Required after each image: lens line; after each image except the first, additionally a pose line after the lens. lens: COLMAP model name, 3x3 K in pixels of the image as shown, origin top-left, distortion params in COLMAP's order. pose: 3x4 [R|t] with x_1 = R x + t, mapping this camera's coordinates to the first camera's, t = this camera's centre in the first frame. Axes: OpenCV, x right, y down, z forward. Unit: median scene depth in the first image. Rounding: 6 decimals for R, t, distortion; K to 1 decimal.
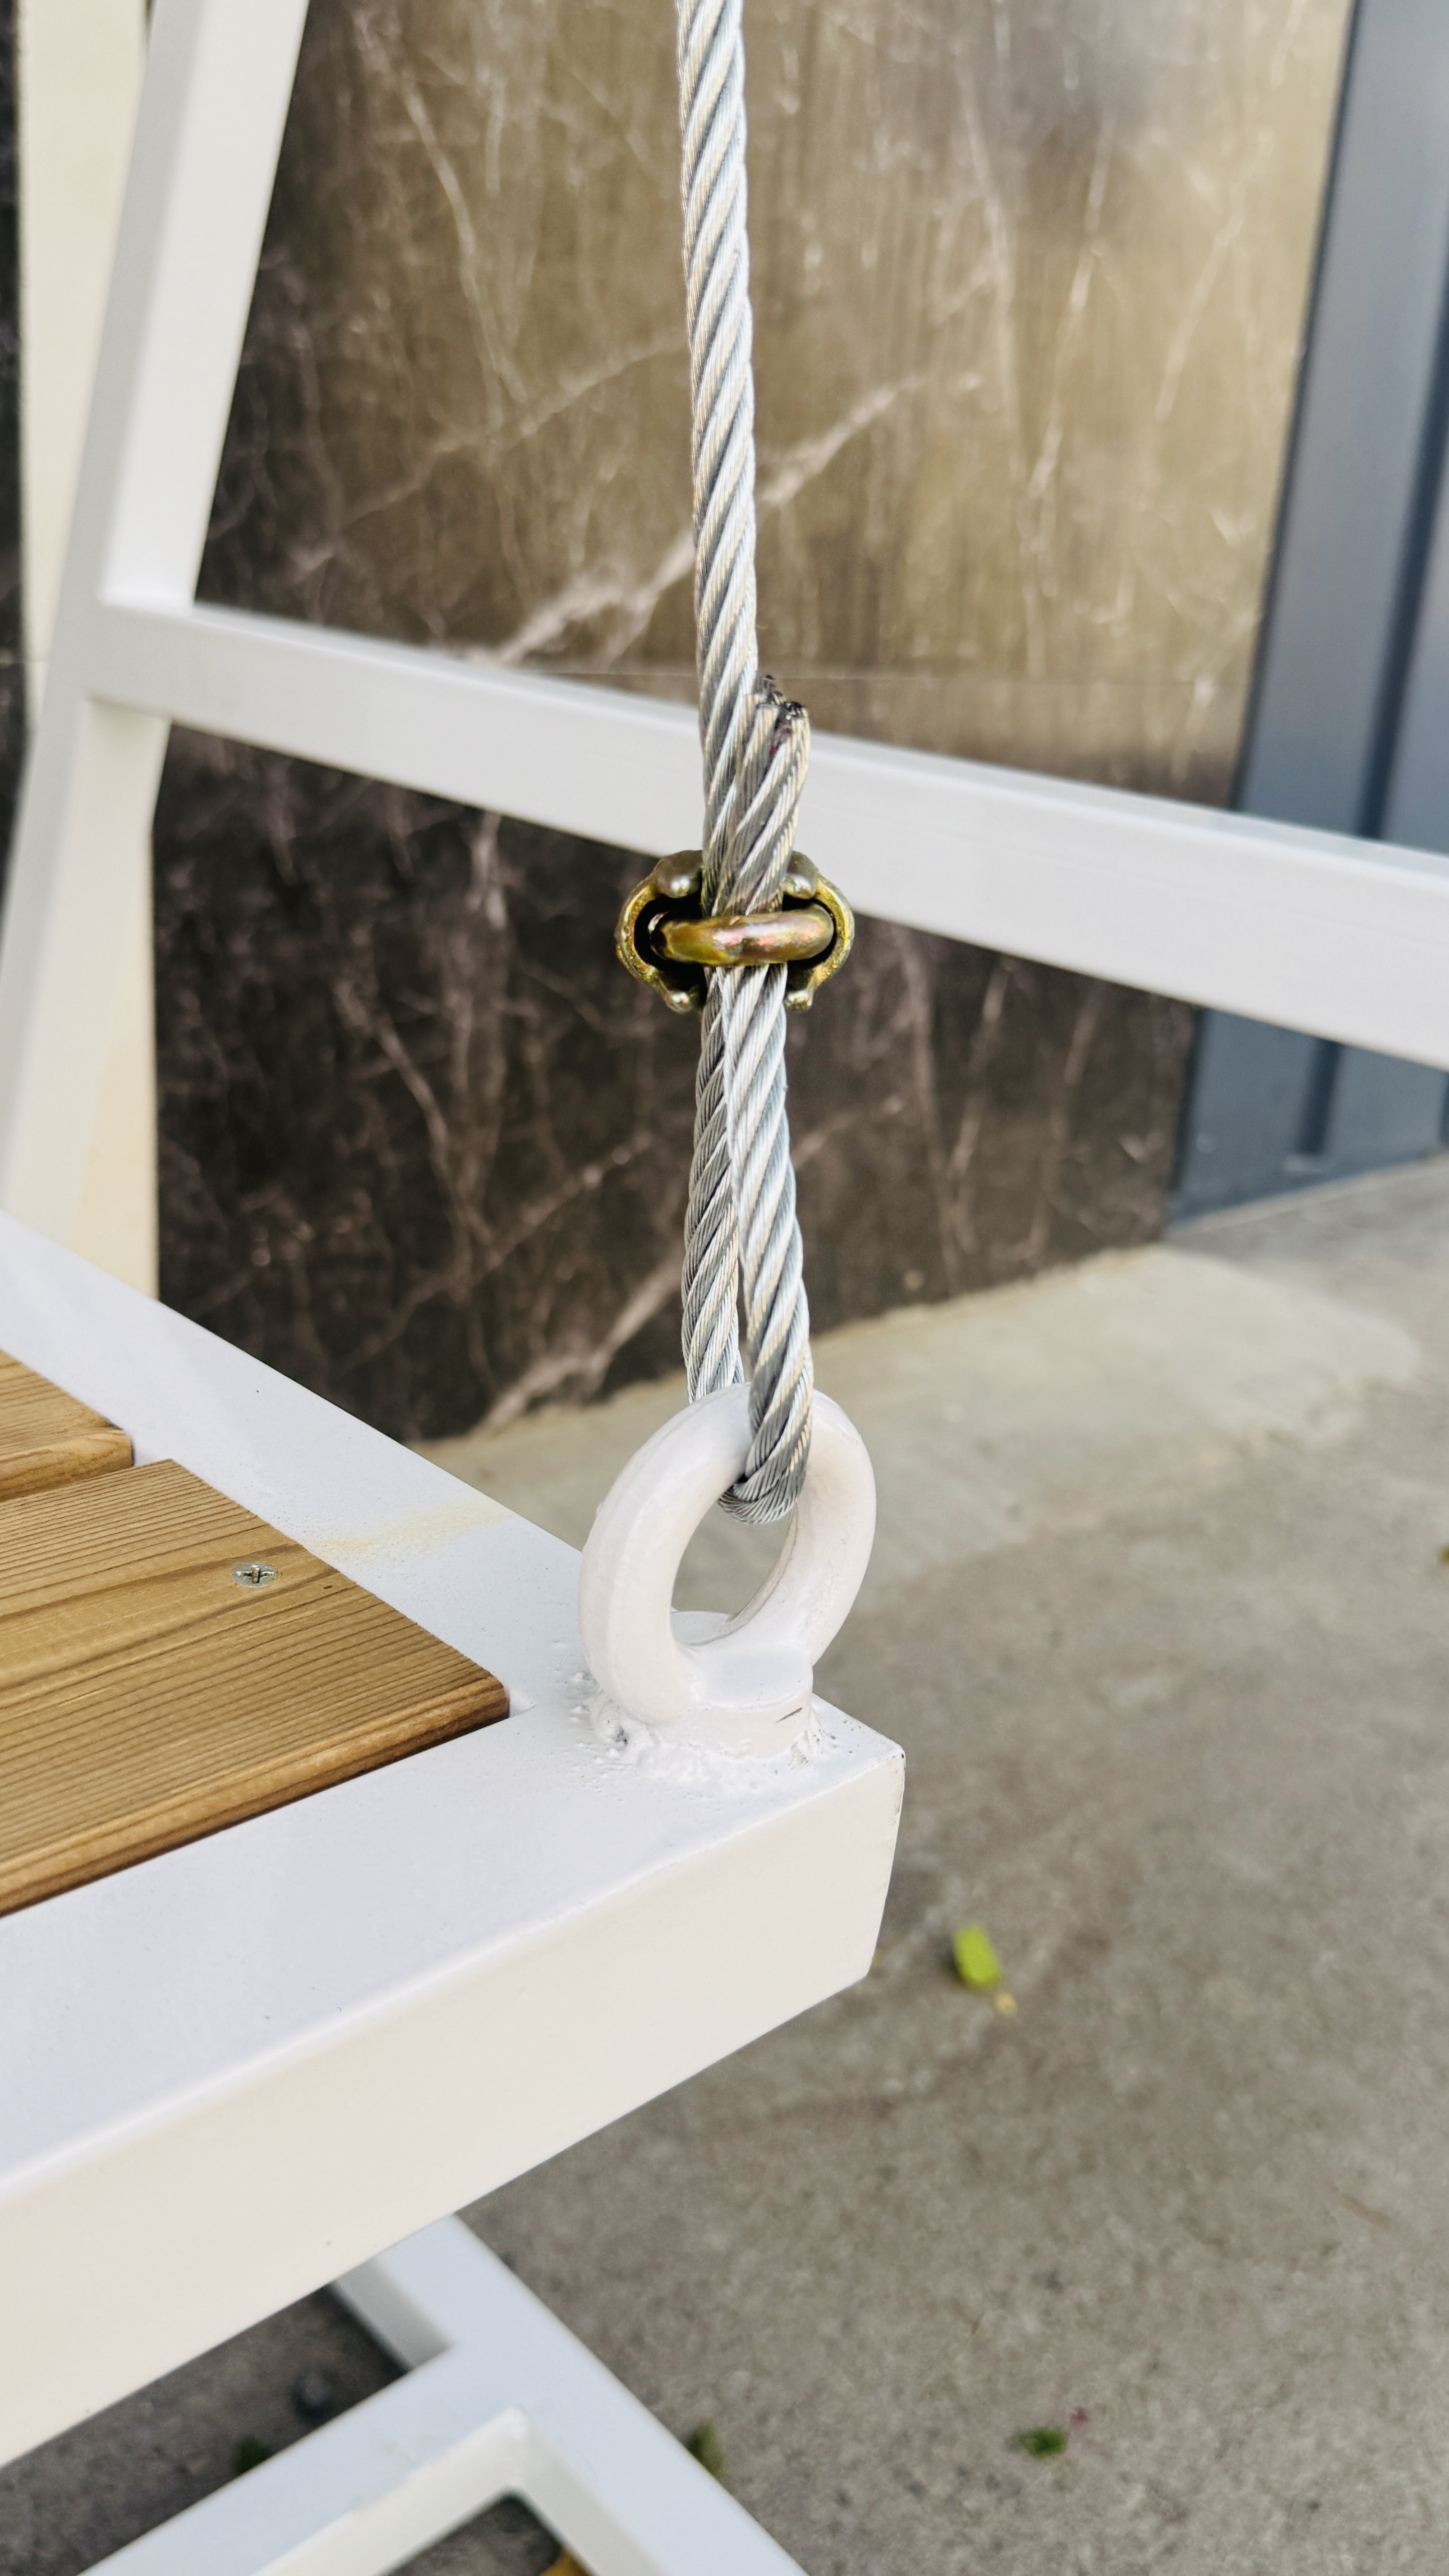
lens RADIAL K [[2163.8, 0, 777.8], [0, 2163.8, 1283.9], [0, 0, 1]] dist [0.107262, -0.211218]
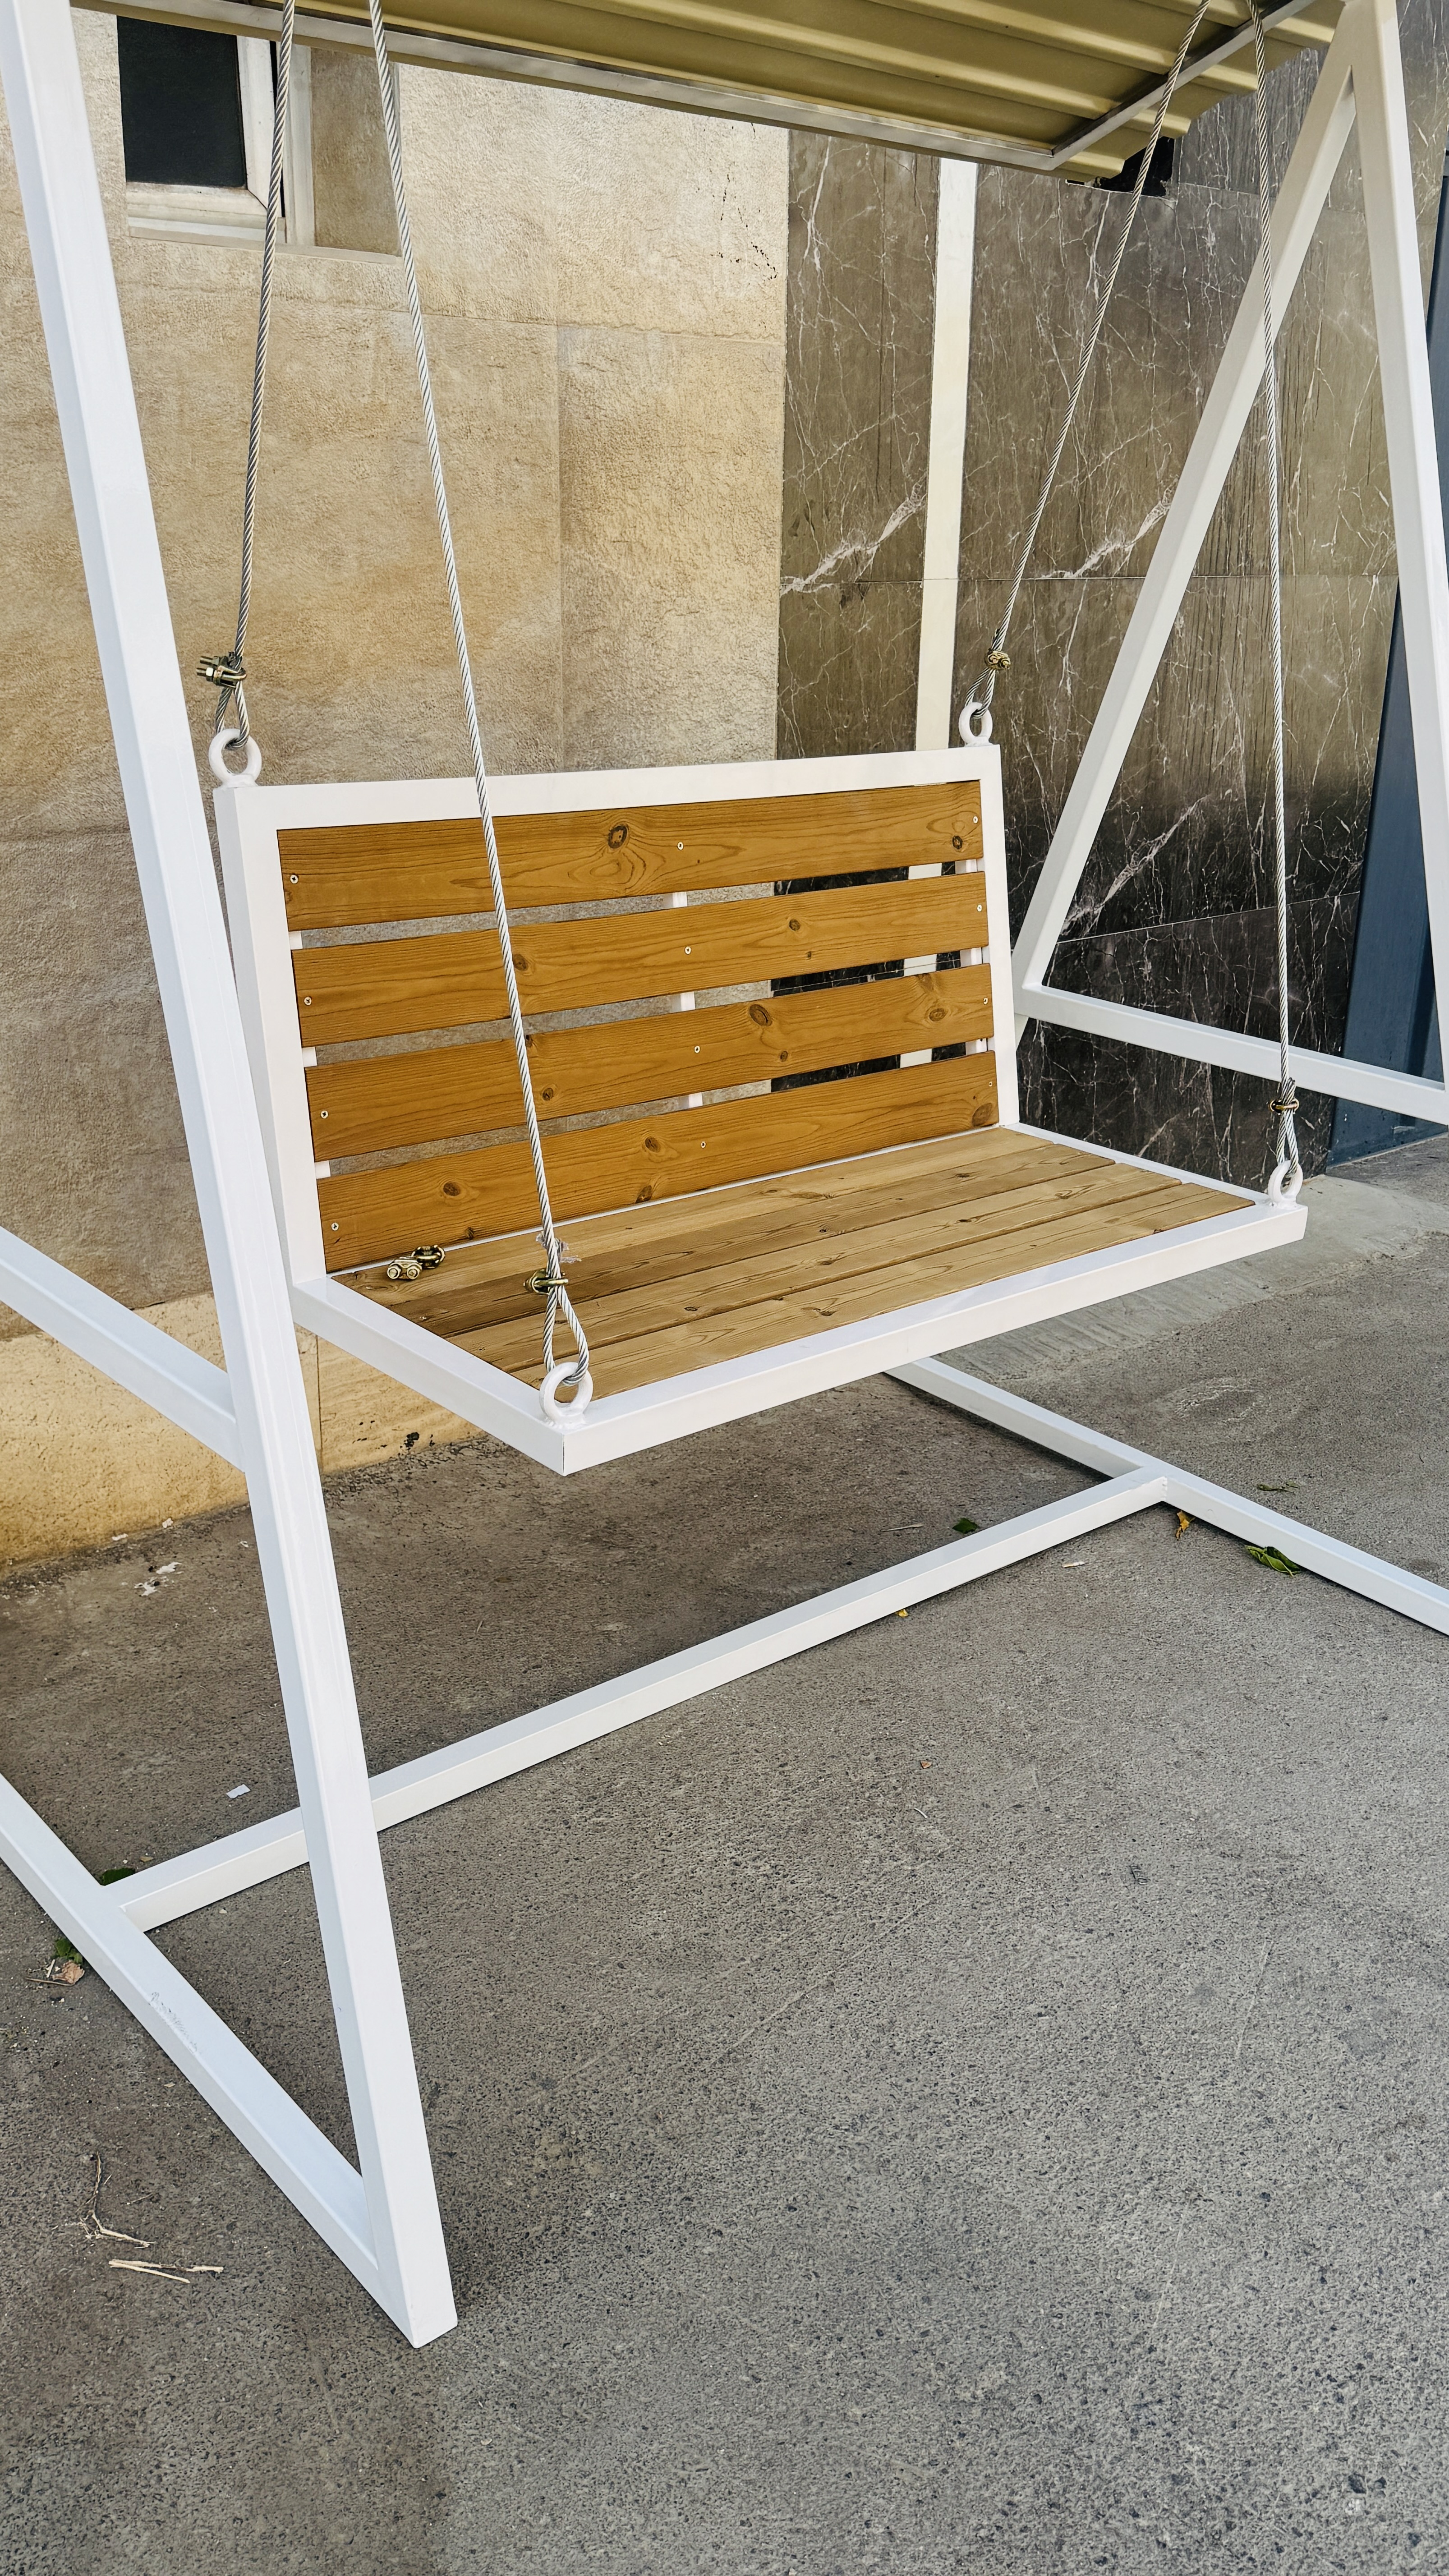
lens RADIAL K [[2163.8, 0, 725.5], [0, 2163.8, 1311.7], [0, 0, 1]] dist [0.107262, -0.211218]
pose [[0.995582, -0.037126, -0.086248, -0.275125], [0.038317, 0.999191, 0.012187, 0.084359], [0.085726, -0.015437, 0.996199, -1.409330]]
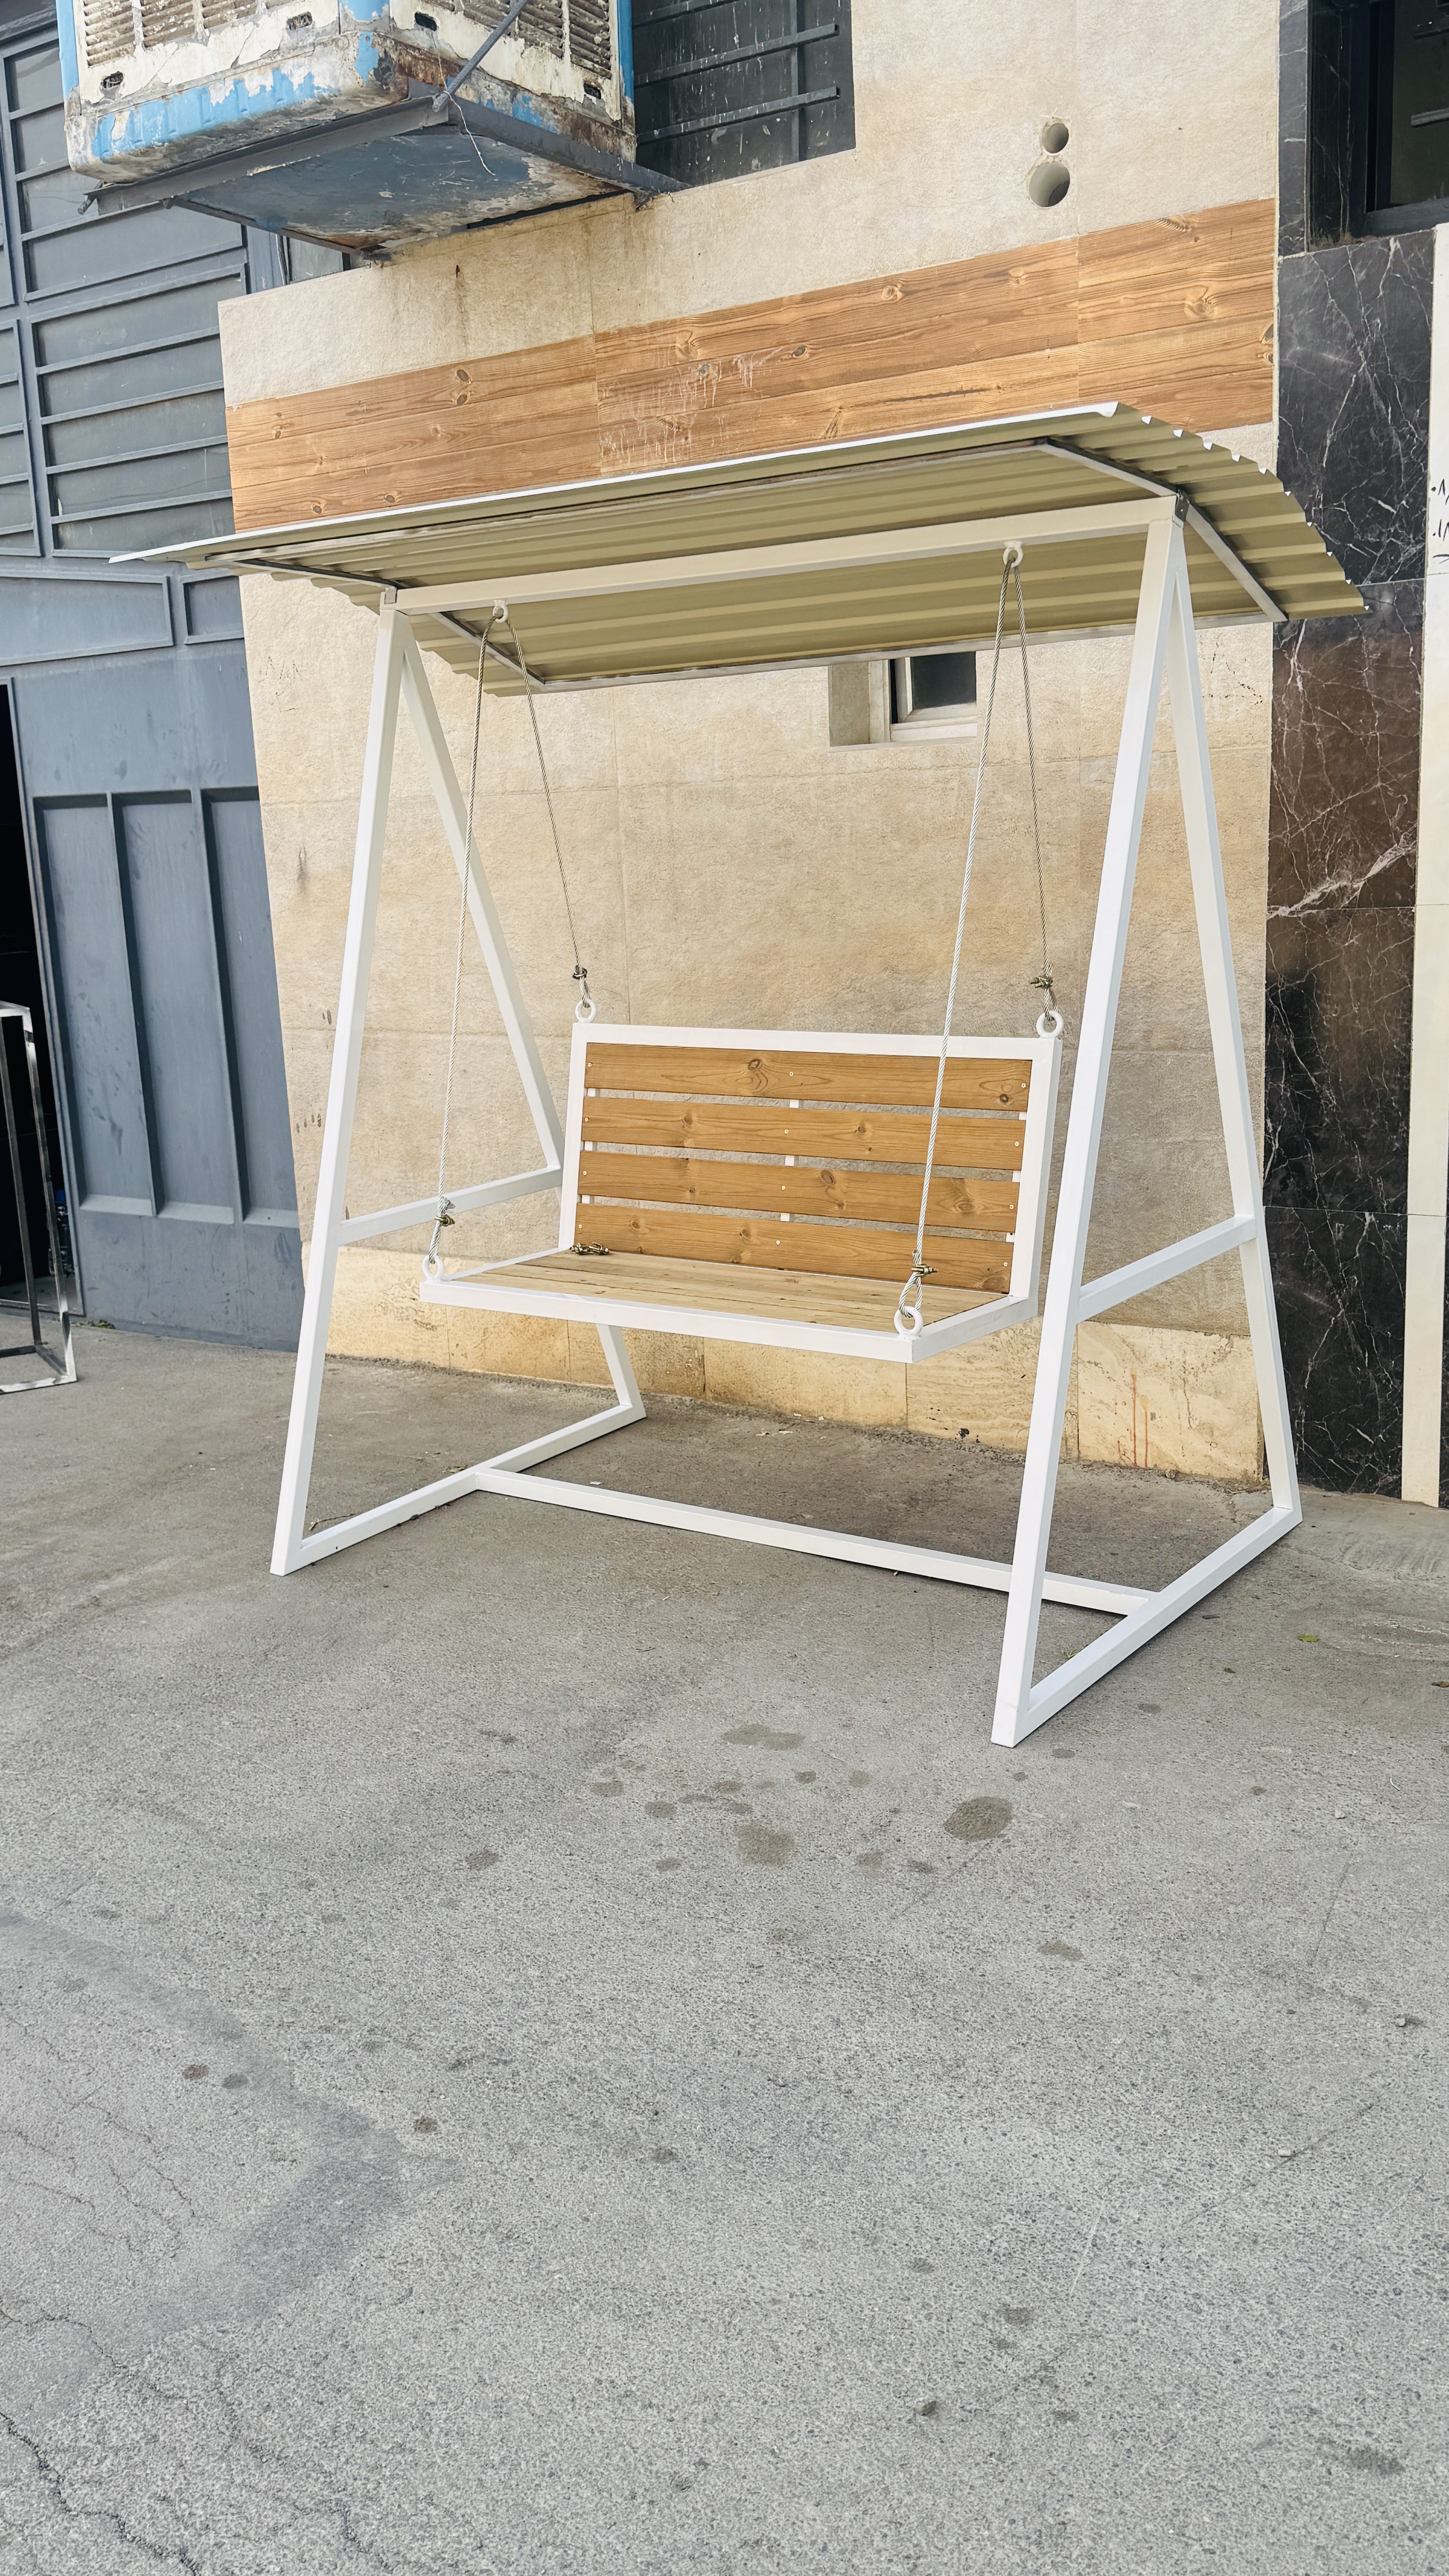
lens RADIAL K [[2163.8, 0, 719.1], [0, 2163.8, 1324.4], [0, 0, 1]] dist [0.107262, -0.211218]
pose [[0.170625, 0.133630, -0.976233, 2.183808], [-0.260541, 0.961617, 0.086092, -0.109546], [0.950266, 0.239660, 0.198892, -0.497255]]
